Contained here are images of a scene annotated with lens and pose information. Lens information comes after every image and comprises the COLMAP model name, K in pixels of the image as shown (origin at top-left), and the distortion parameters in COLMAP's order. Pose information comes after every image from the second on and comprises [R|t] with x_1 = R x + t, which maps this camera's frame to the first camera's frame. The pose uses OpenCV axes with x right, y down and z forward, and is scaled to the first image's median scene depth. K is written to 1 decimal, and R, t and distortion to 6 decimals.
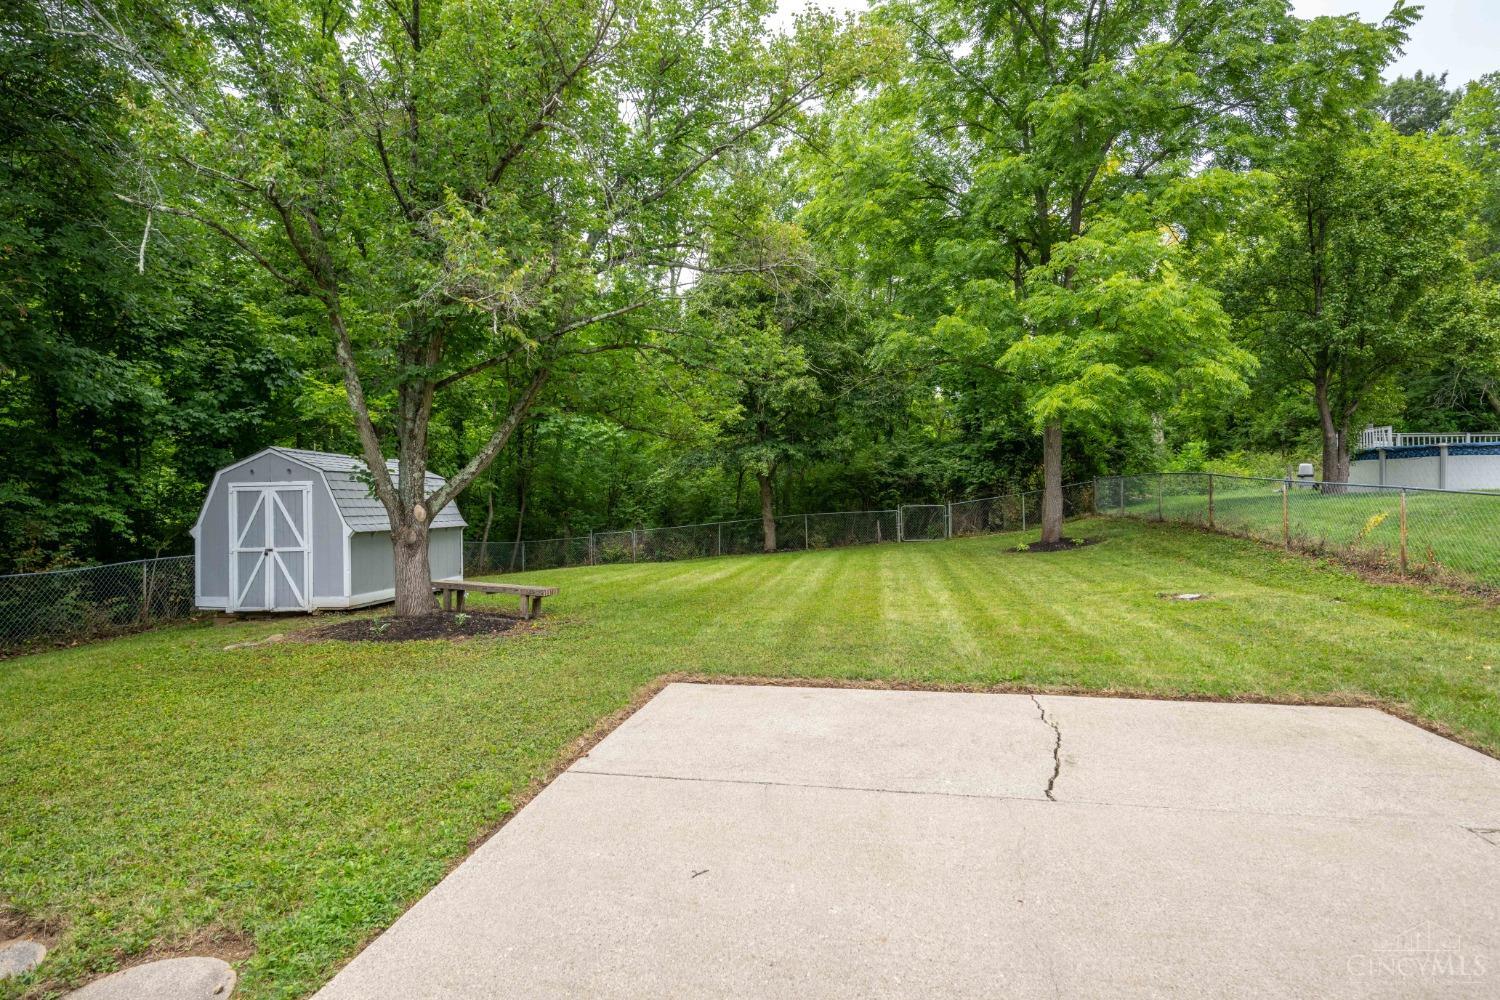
lens RADIAL K [[795.4, 0, 750.0], [0, 795.4, 500.0], [0, 0, 1]] dist [0.001514, 0.000353]
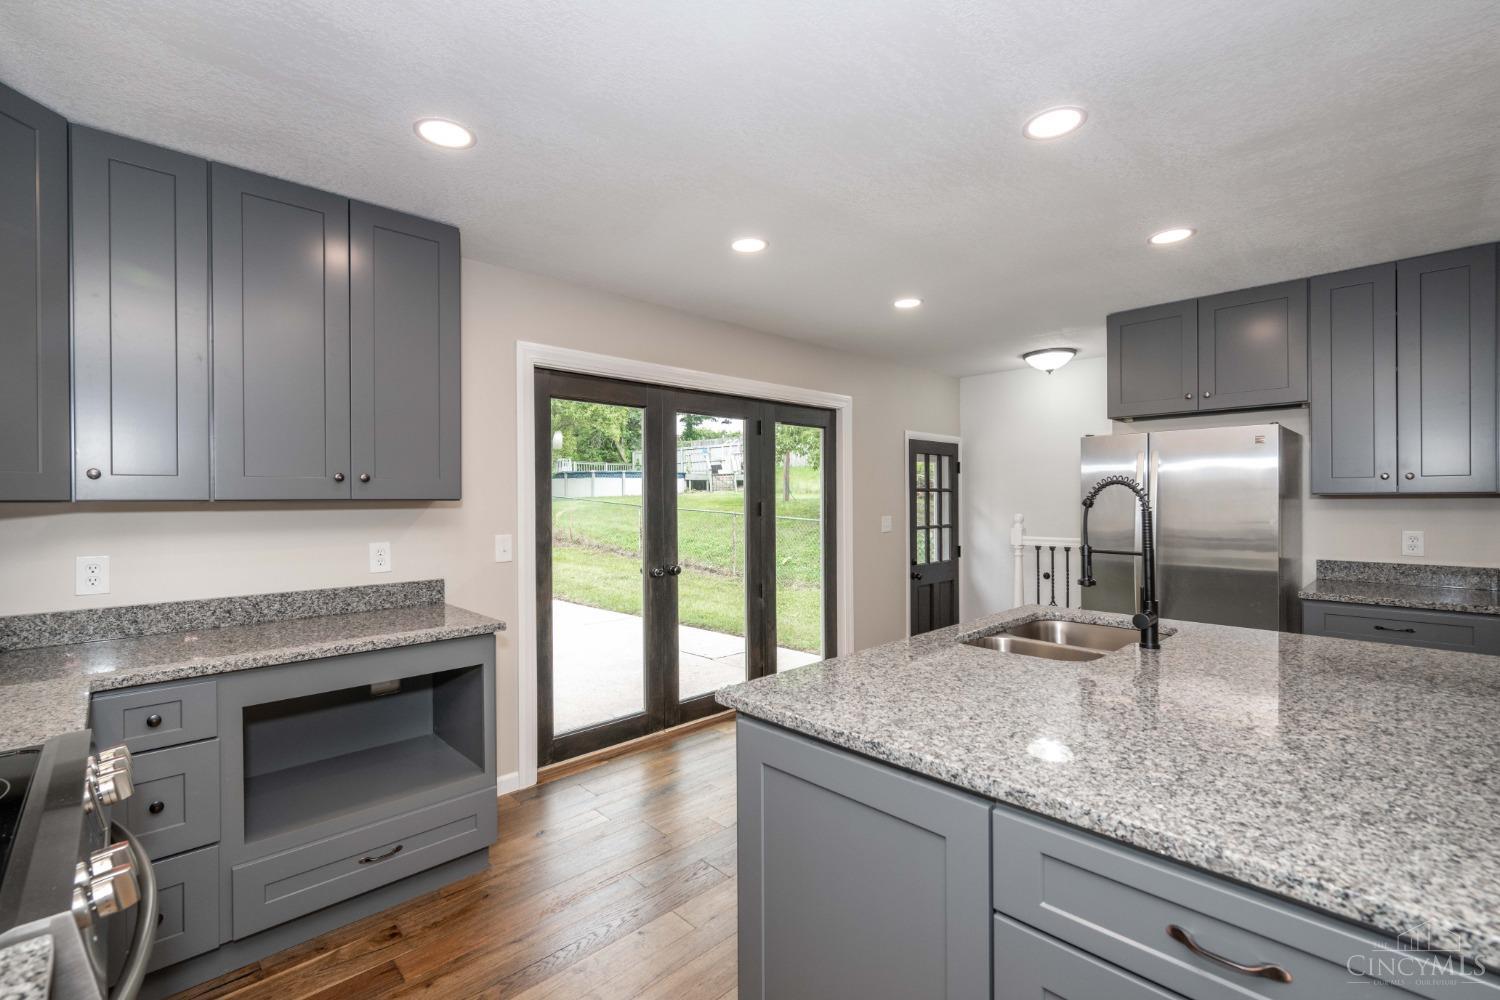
lens RADIAL K [[658.9, 0, 750.0], [0, 658.9, 500.0], [0, 0, 1]] dist [-0.001541, -0.000119]
pose [[0.592924, -0.010125, 0.805195, -0.122863], [0.011513, 0.999925, 0.004096, -0.006740], [-0.805176, 0.006842, 0.592996, -0.174173]]
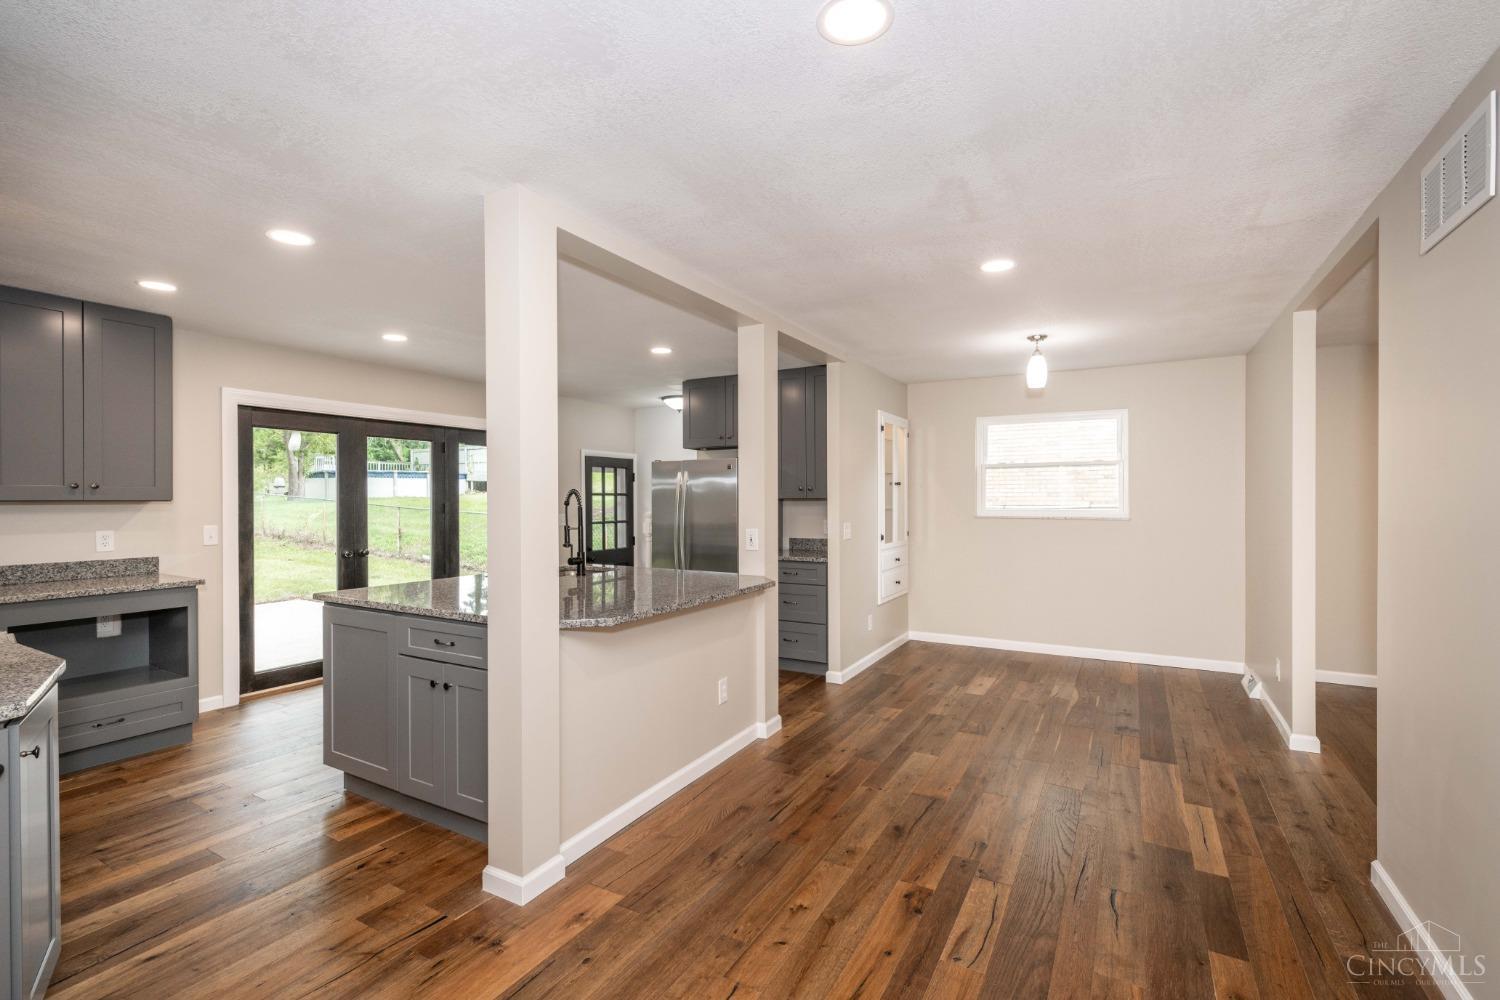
lens RADIAL K [[667.6, 0, 750.0], [0, 667.6, 500.0], [0, 0, 1]] dist [-0.002021, -0.000264]
pose [[0.346901, -0.006872, 0.937876, -0.177526], [0.008580, 0.999955, 0.004154, -0.006518], [-0.937862, 0.006606, 0.346945, -0.279850]]
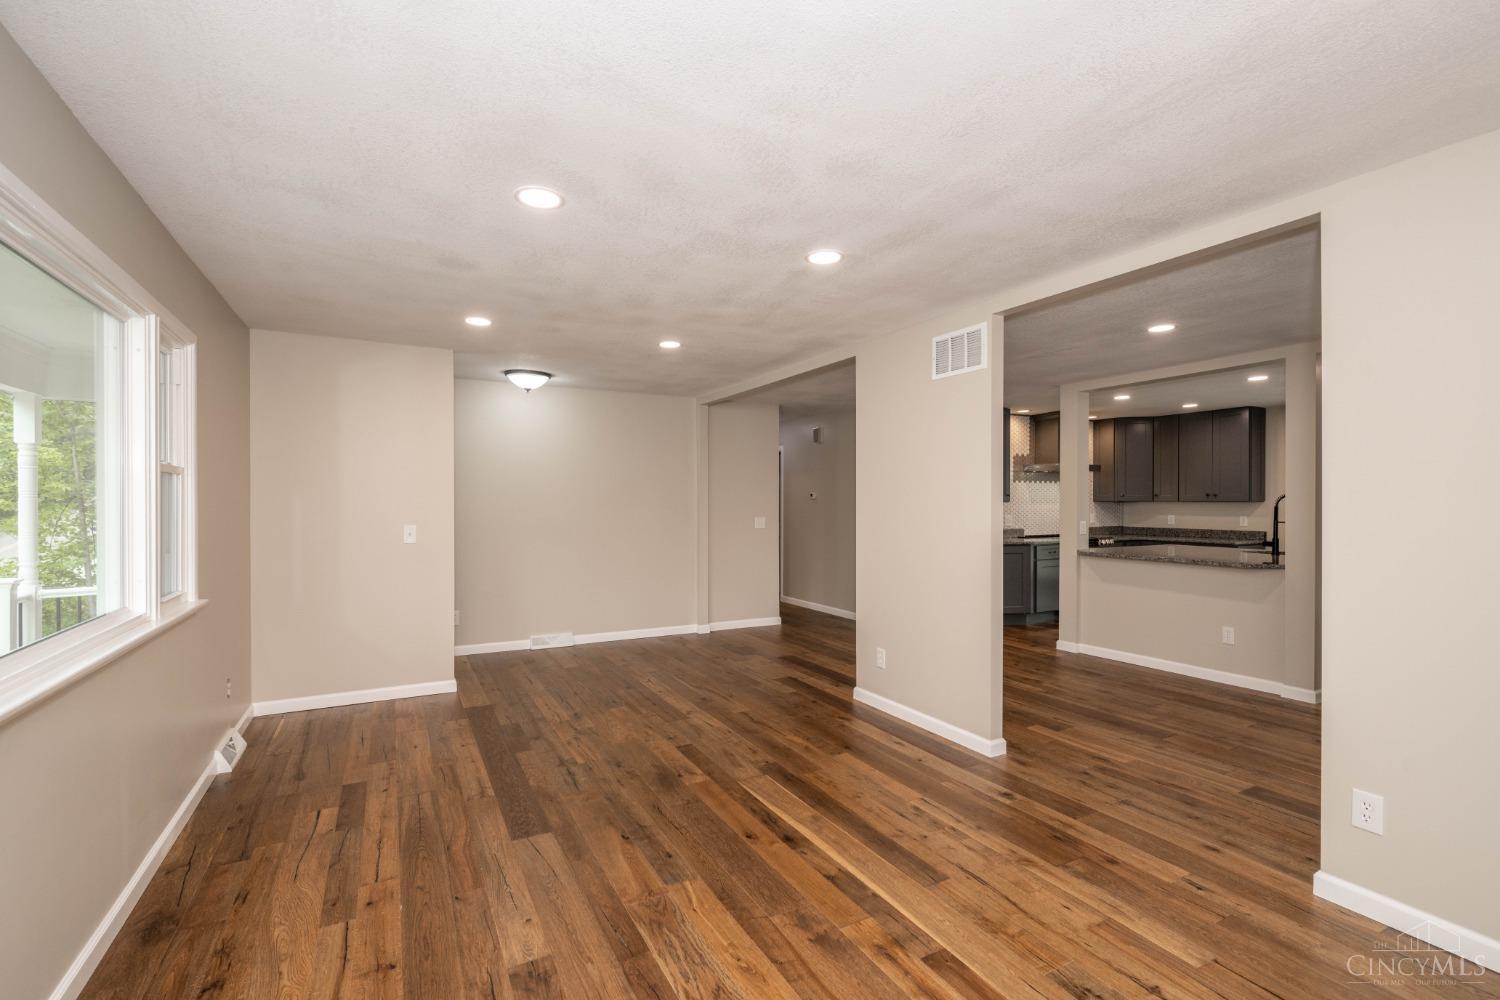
lens RADIAL K [[652.0, 0, 750.0], [0, 652.0, 500.0], [0, 0, 1]] dist [-0.022954, -0.000058]
pose [[0.618119, -0.004464, -0.786072, 0.070433], [-0.003502, 0.999958, -0.008433, -0.004083], [0.786077, 0.007966, 0.618077, -0.508831]]
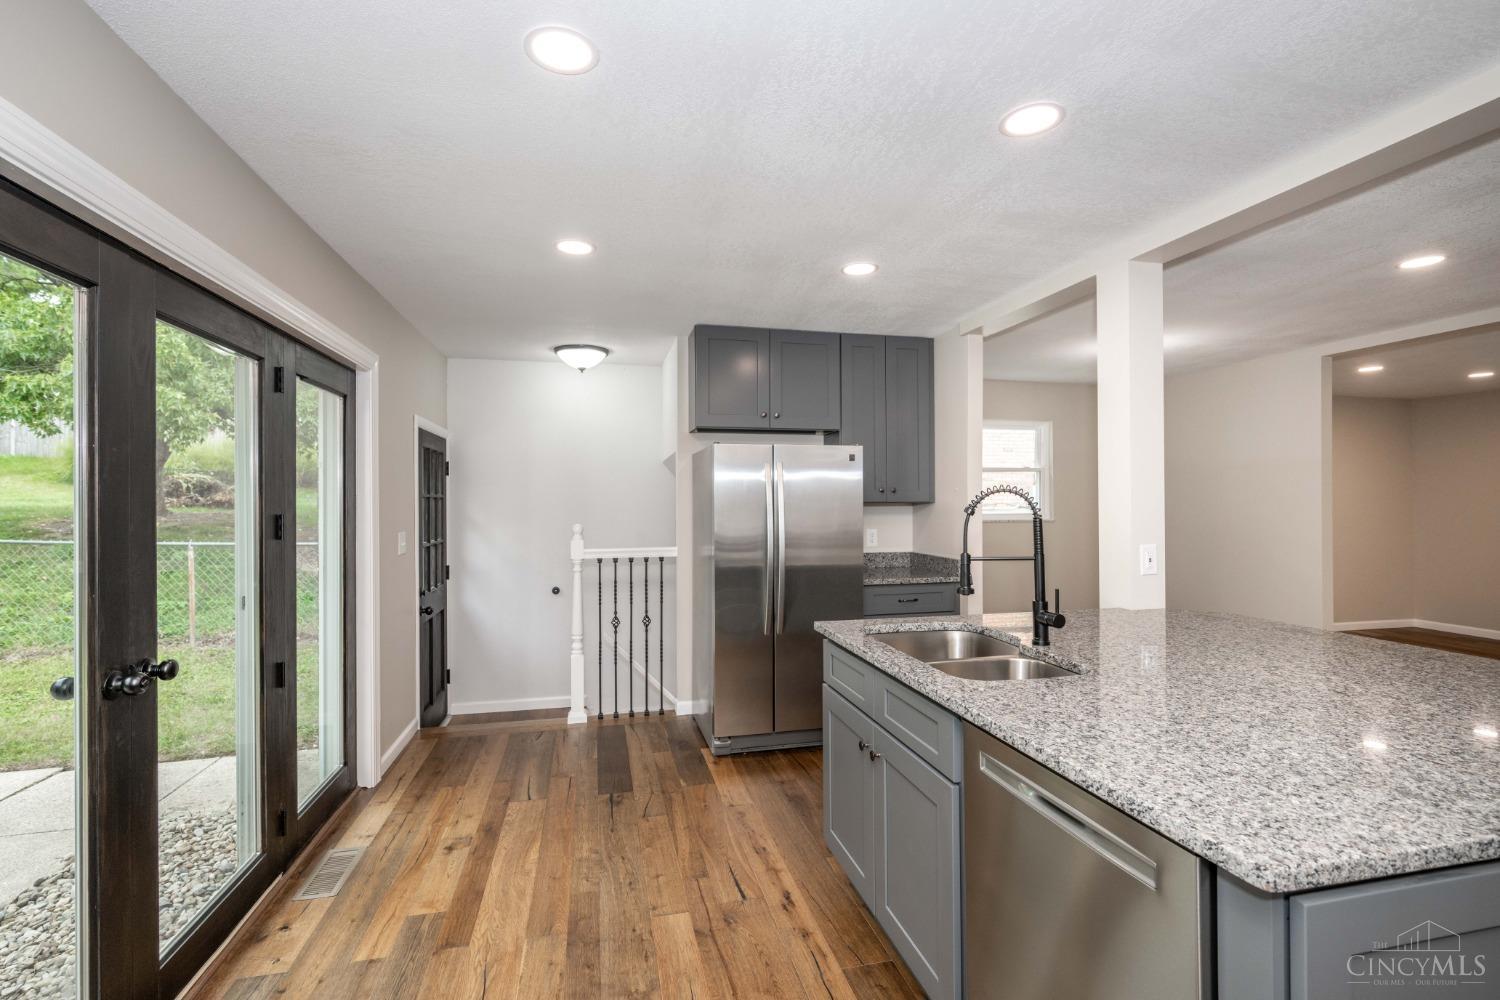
lens RADIAL K [[658.9, 0, 750.0], [0, 658.9, 500.0], [0, 0, 1]] dist [-0.001541, -0.000119]
pose [[-0.378824, -0.000017, 0.925469, -0.089434], [0.007005, 0.999971, 0.002885, -0.007554], [-0.925442, 0.007576, -0.378813, -0.081403]]
